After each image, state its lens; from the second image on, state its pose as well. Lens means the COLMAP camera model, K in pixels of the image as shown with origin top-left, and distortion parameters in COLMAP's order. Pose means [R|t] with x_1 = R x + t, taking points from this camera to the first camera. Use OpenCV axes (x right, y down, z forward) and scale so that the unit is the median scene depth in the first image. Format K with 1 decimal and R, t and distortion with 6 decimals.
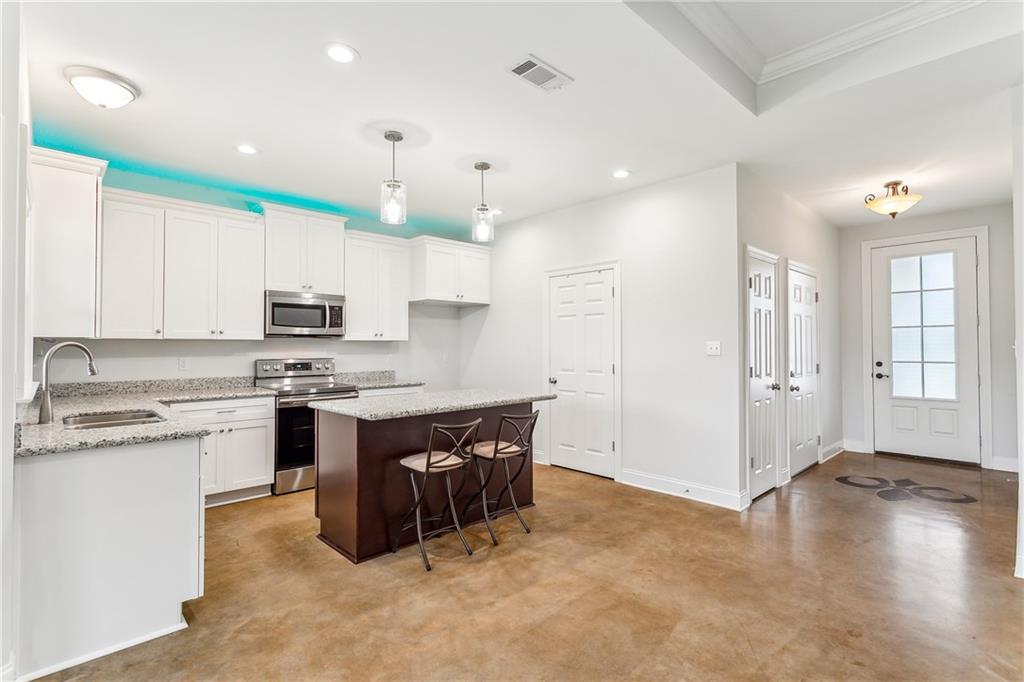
lens RADIAL K [[485.7, 0, 522.4], [0, 485.7, 342.0], [0, 0, 1]] dist [0.001741, -0.000038]
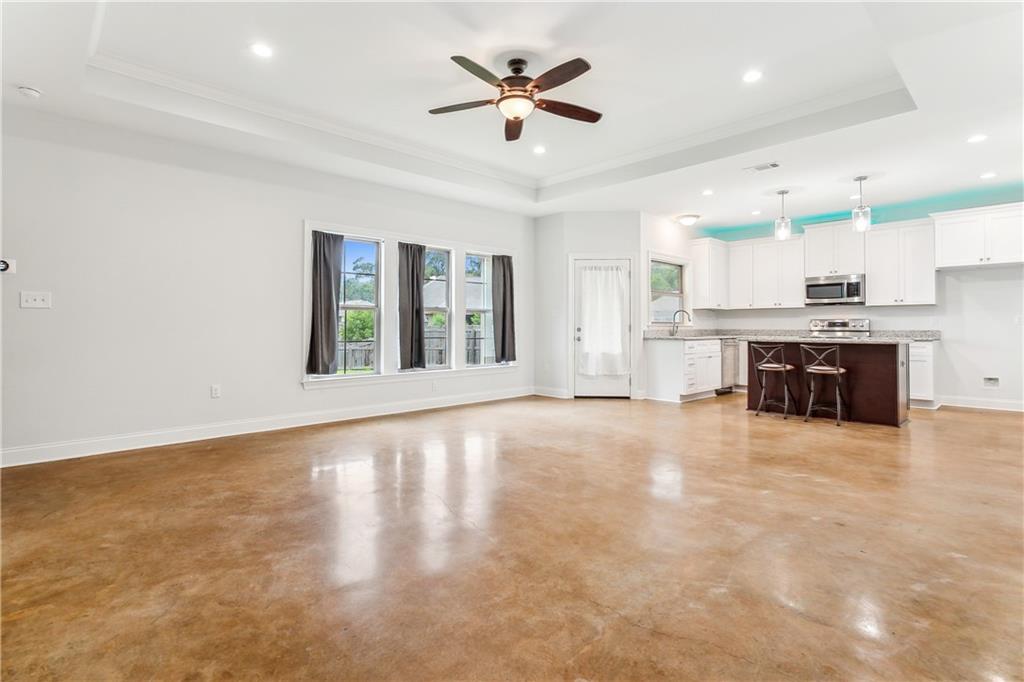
lens RADIAL K [[485.7, 0, 493.1], [0, 485.7, 322.0], [0, 0, 1]] dist [0.001741, -0.000038]
pose [[-0.024199, -0.005339, -0.999693, 1.176751], [0.009641, 0.999938, -0.005574, 0.045207], [0.999661, -0.009773, -0.024146, -0.040476]]
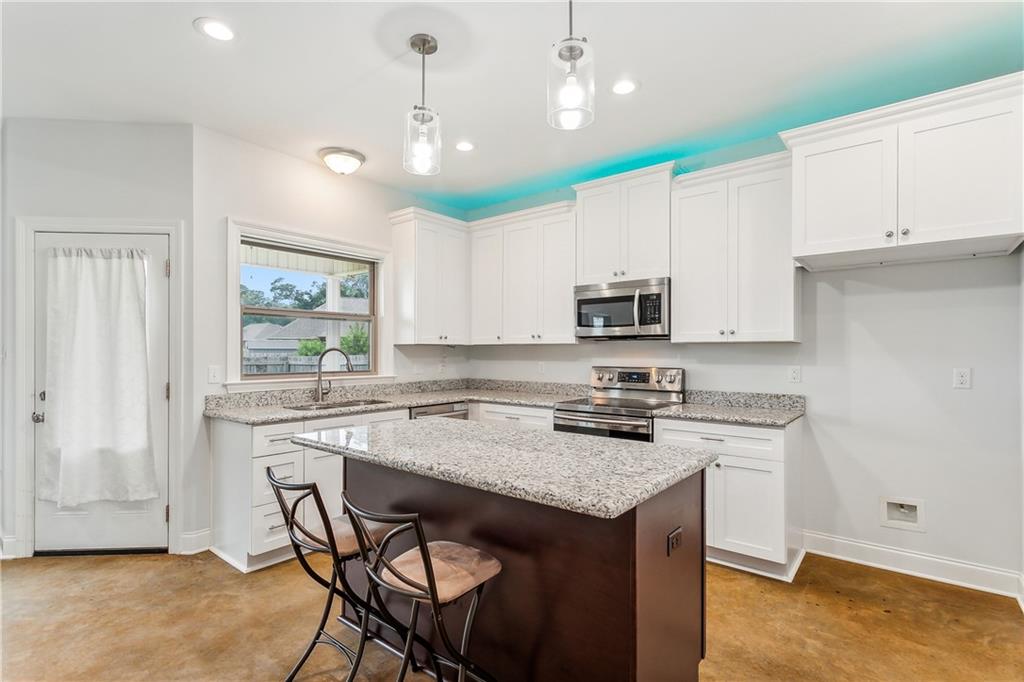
lens RADIAL K [[485.7, 0, 490.8], [0, 485.7, 352.3], [0, 0, 1]] dist [0.001741, -0.000038]
pose [[0.105957, 0.006808, -0.994347, 0.317095], [0.008917, 0.999930, 0.007797, 0.002993], [0.994331, -0.009693, 0.105888, 0.754737]]
